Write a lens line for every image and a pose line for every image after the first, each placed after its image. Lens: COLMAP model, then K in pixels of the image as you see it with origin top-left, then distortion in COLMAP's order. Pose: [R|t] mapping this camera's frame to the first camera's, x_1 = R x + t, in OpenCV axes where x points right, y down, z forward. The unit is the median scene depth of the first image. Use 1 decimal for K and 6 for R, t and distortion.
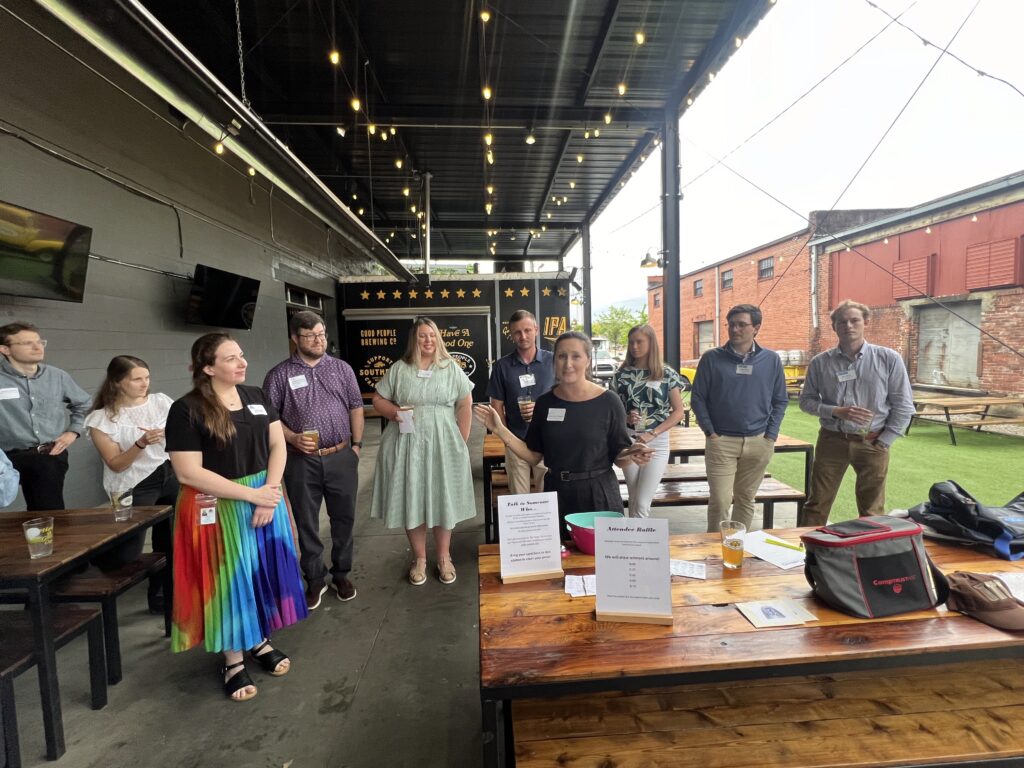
lens RADIAL K [[444.3, 0, 515.7], [0, 444.3, 383.5], [0, 0, 1]] dist [0.004688, 0.000734]
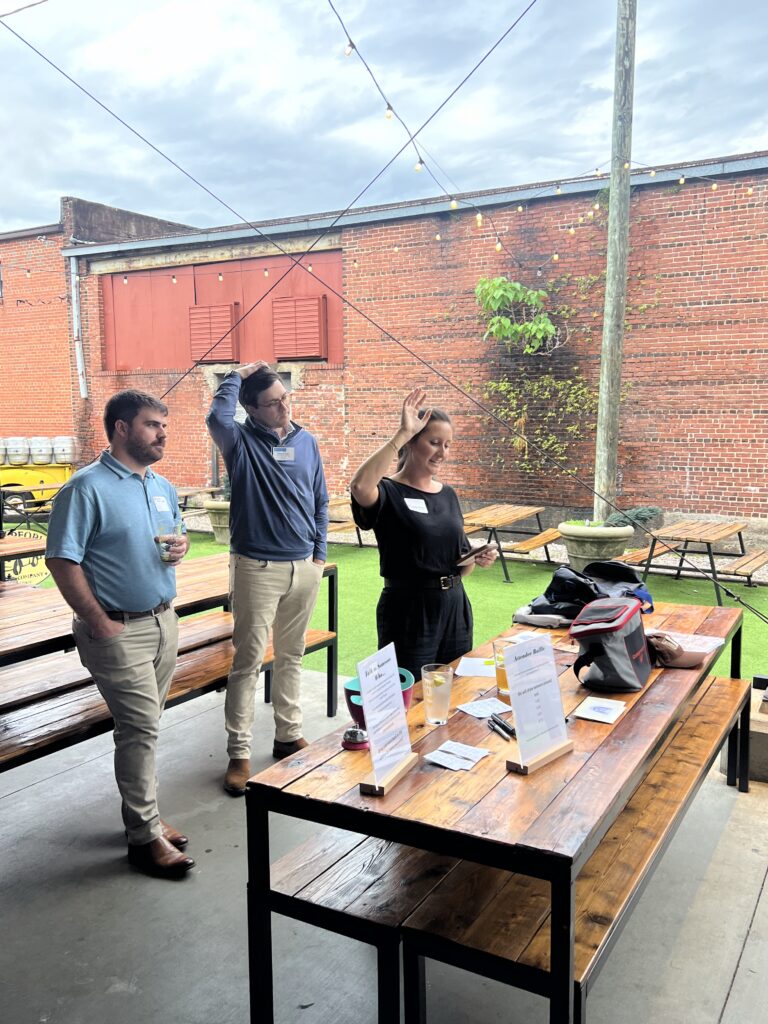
lens RADIAL K [[894.7, 0, 384.4], [0, 894.7, 511.9], [0, 0, 1]] dist [-0.010850, -0.007962]
pose [[0.544213, -0.056759, 0.837025, -0.115313], [0.048472, 0.998169, 0.036171, 0.000721], [-0.837546, 0.020888, 0.545968, 0.032780]]
